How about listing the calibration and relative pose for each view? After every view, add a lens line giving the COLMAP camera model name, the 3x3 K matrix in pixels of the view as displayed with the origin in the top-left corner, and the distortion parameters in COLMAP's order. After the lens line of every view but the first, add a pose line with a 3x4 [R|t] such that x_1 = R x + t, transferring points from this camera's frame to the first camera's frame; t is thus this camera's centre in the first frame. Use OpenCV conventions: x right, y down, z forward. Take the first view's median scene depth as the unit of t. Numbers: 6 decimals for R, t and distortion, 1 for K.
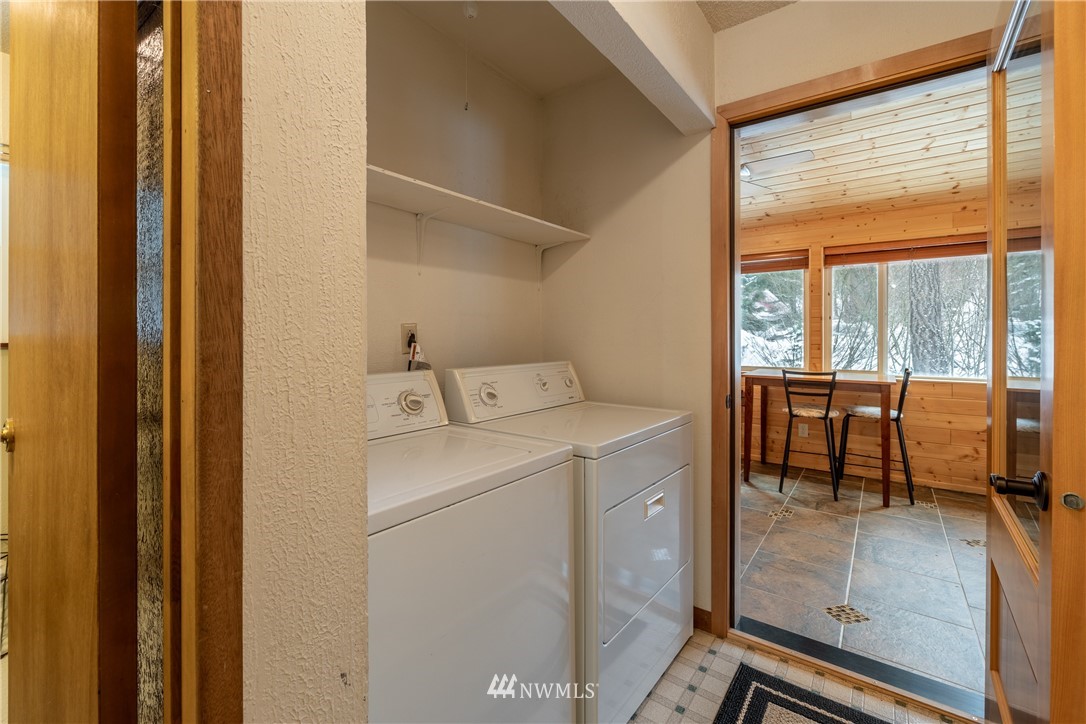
lens RADIAL K [[467.0, 0, 539.0], [0, 467.0, 339.1], [0, 0, 1]] dist [-0.022455, 0.003677]
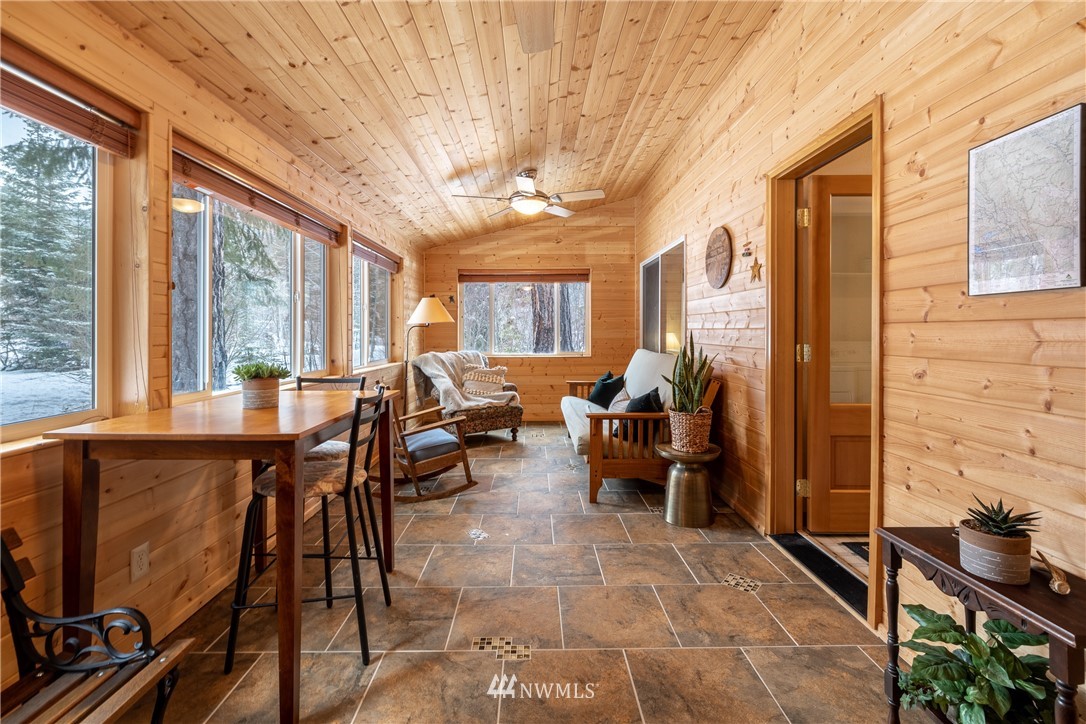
lens RADIAL K [[467.0, 0, 538.9], [0, 467.0, 336.7], [0, 0, 1]] dist [-0.022455, 0.003677]
pose [[-0.617790, -0.002688, 0.786338, 0.062460], [0.002351, 0.999983, 0.005266, 0.003919], [-0.786339, 0.005102, -0.617774, 1.299094]]
